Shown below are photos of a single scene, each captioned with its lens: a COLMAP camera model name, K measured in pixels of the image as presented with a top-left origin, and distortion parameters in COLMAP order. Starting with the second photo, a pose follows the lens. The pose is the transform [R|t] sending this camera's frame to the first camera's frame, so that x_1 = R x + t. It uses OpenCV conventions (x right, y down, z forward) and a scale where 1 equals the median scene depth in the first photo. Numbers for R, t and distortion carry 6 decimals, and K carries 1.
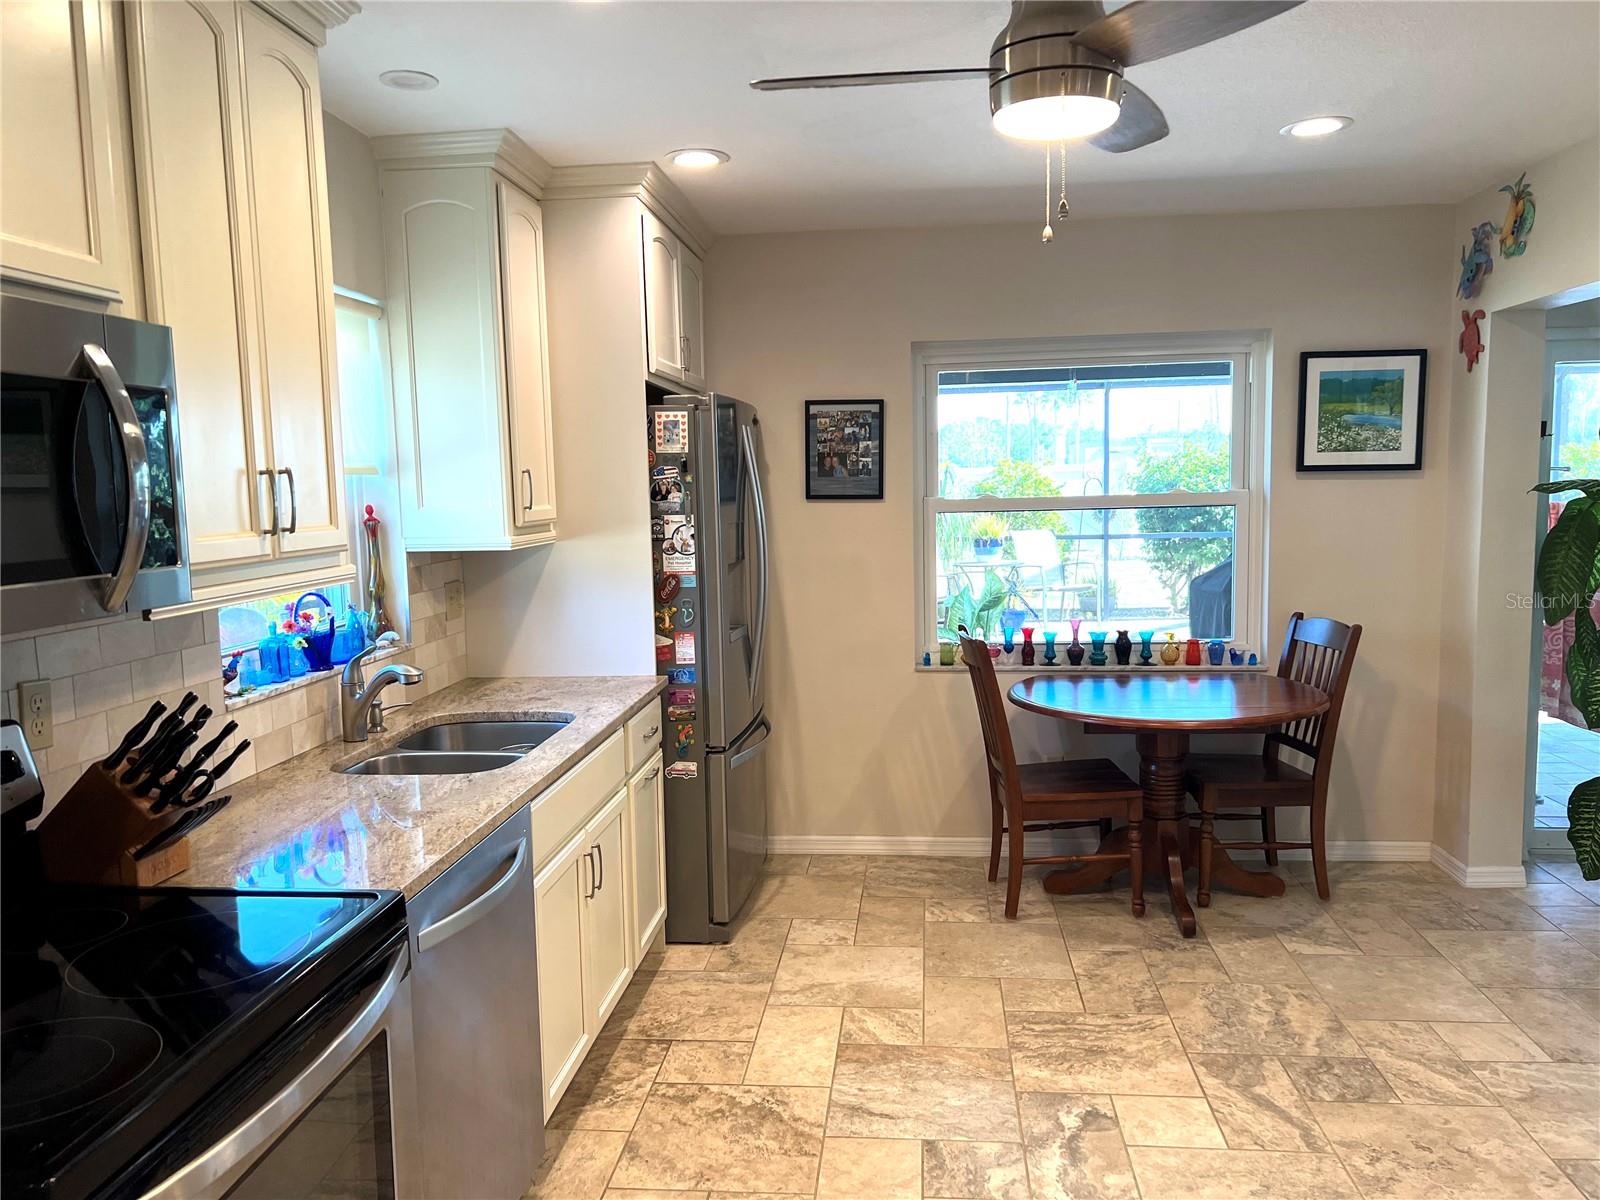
lens RADIAL K [[1203.6, 0, 795.4], [0, 1203.6, 608.1], [0, 0, 1]] dist [0.074370, -0.089188]
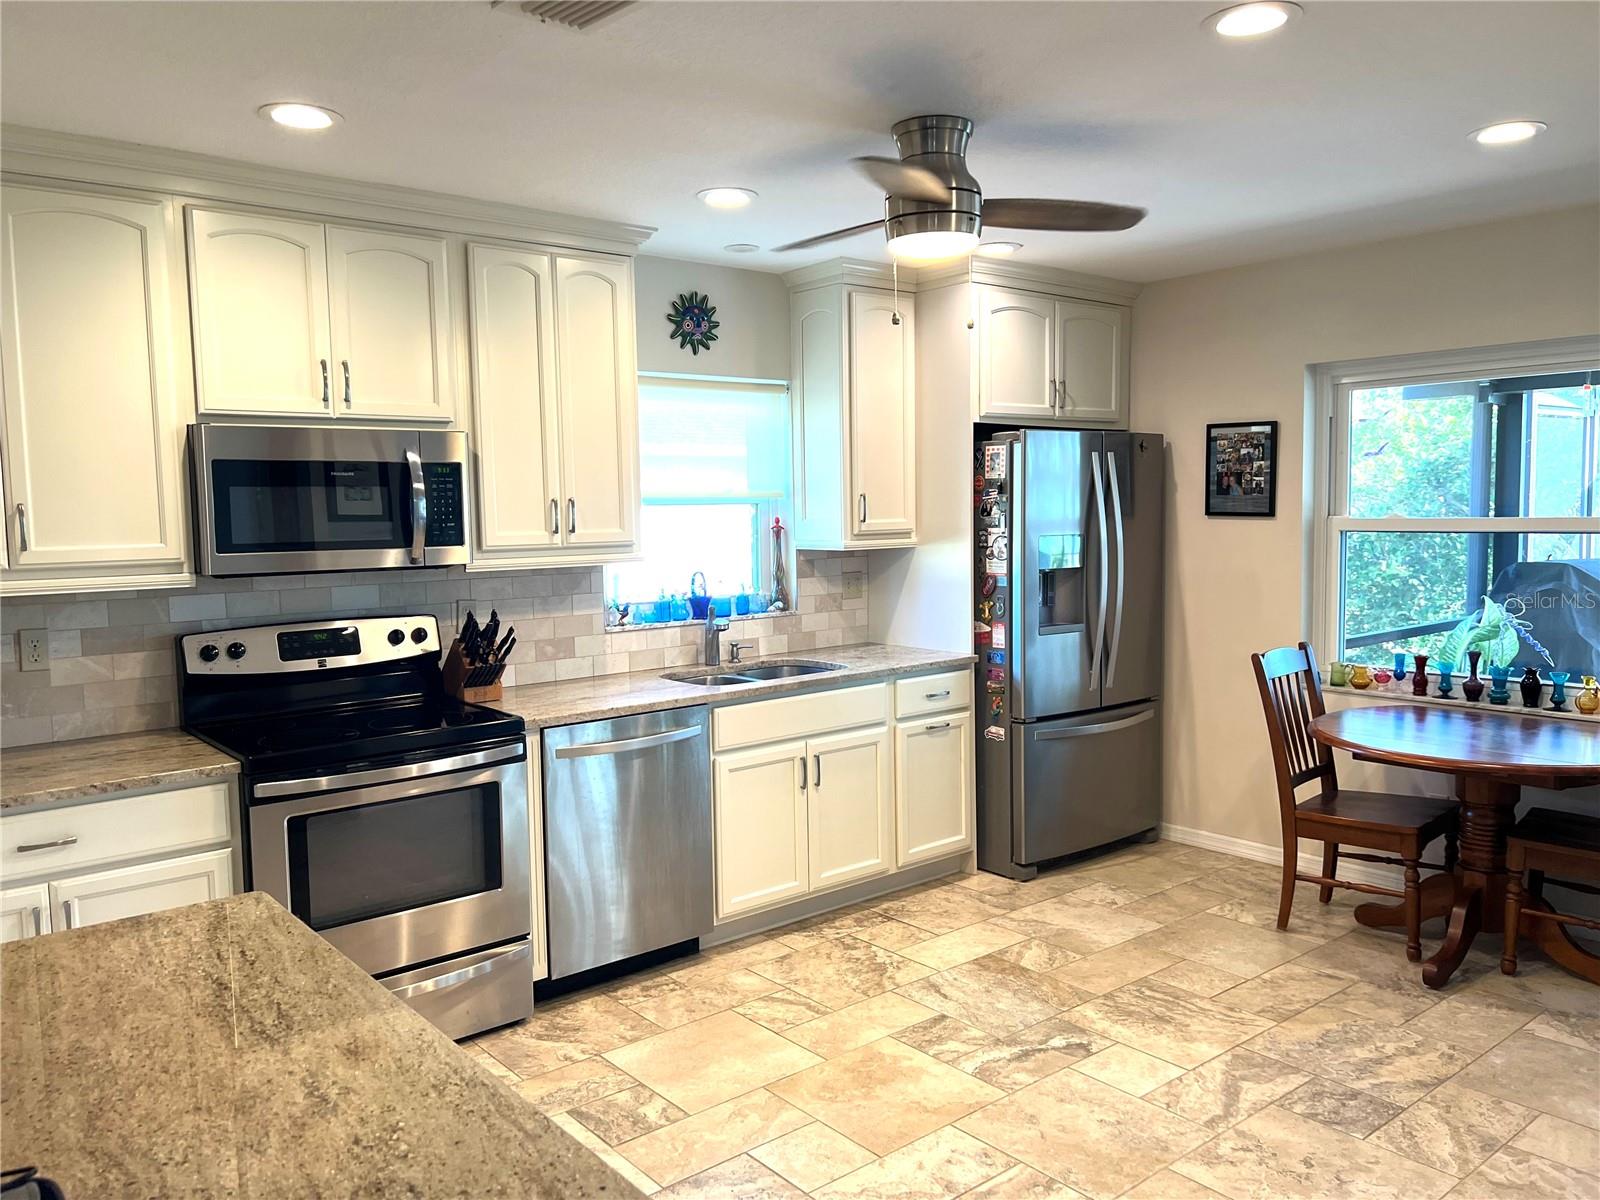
lens RADIAL K [[1203.6, 0, 794.0], [0, 1203.6, 601.6], [0, 0, 1]] dist [0.074370, -0.089188]
pose [[0.705717, 0.068419, -0.705182, 0.638806], [-0.074095, 0.996996, 0.022581, -0.013610], [0.704608, 0.036315, 0.708667, -0.032750]]
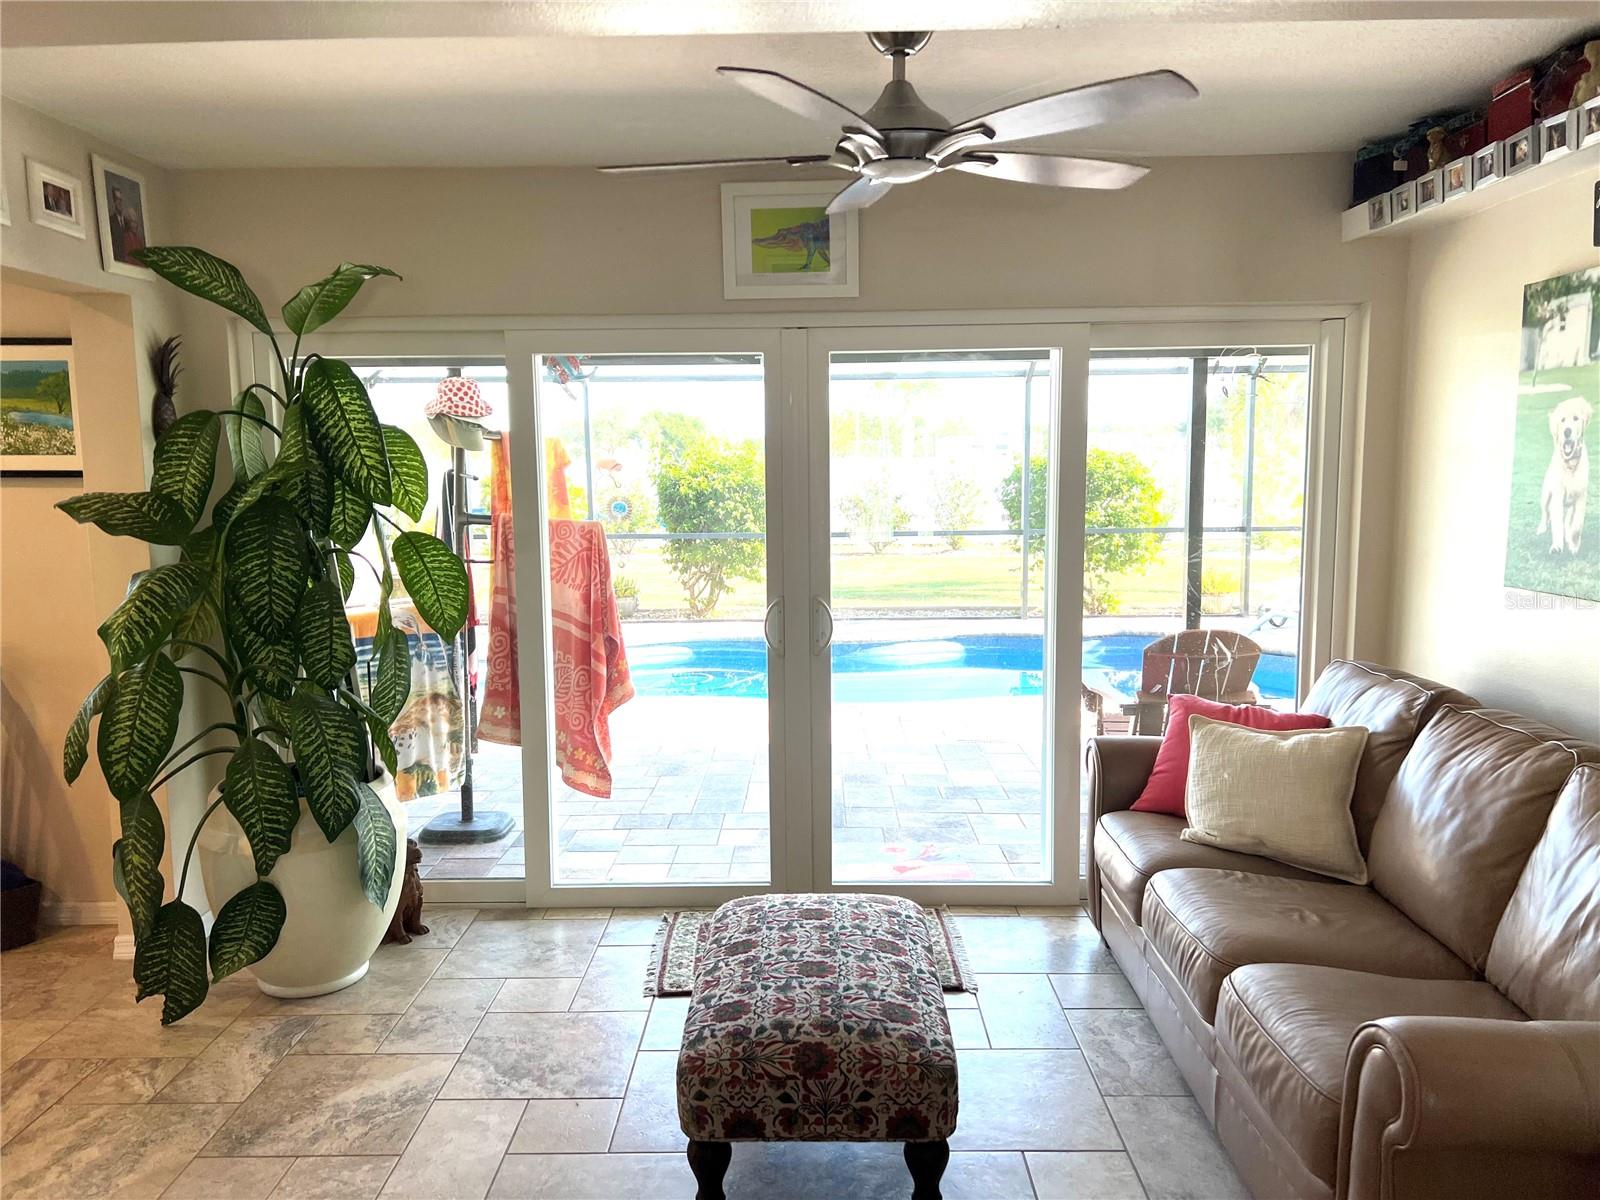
lens RADIAL K [[1203.6, 0, 790.7], [0, 1203.6, 611.1], [0, 0, 1]] dist [0.074370, -0.089188]
pose [[0.997013, 0.003982, 0.077125, 1.090834], [-0.004804, 0.999934, 0.010477, -0.034455], [-0.077078, -0.010817, 0.996966, 0.109312]]
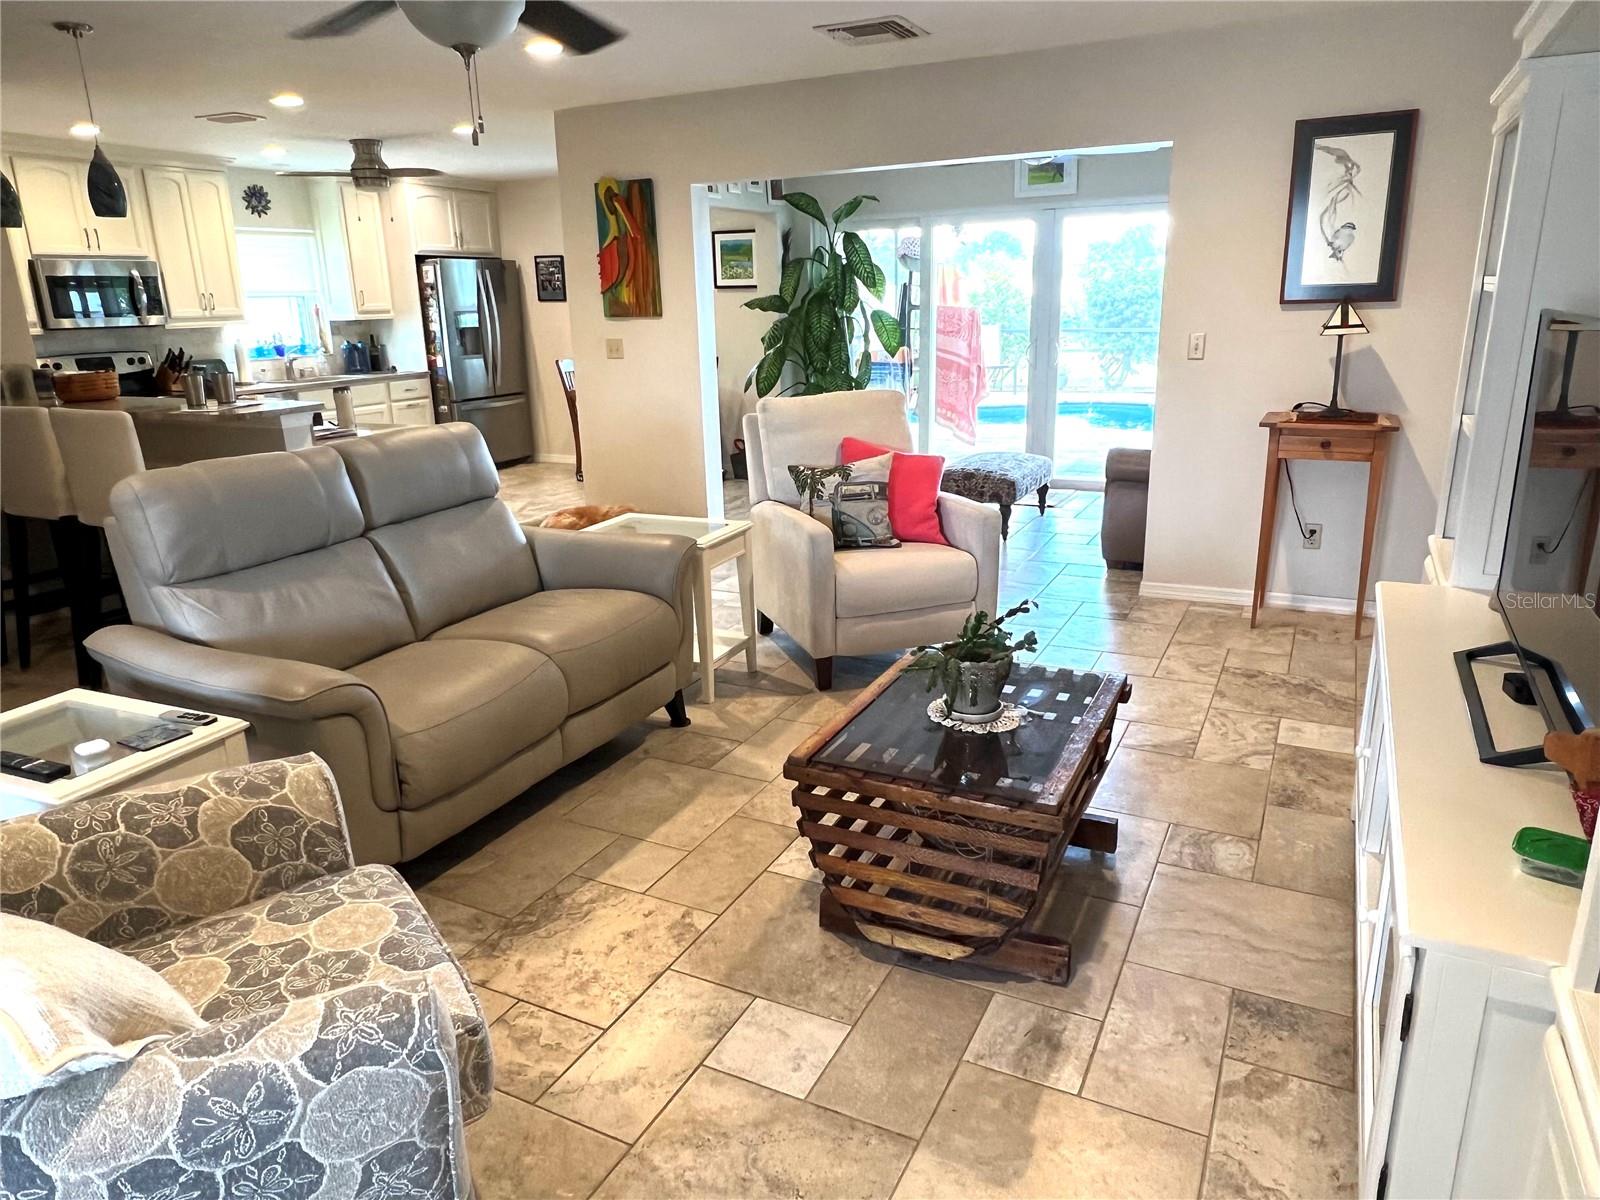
lens RADIAL K [[1054.5, 0, 796.7], [0, 1054.5, 611.3], [0, 0, 1]] dist [-0.004671, -0.001335]
pose [[0.930191, 0.104678, -0.351833, 1.492165], [-0.034981, 0.979394, 0.198906, 0.084509], [0.365405, -0.172713, 0.914686, -0.897828]]
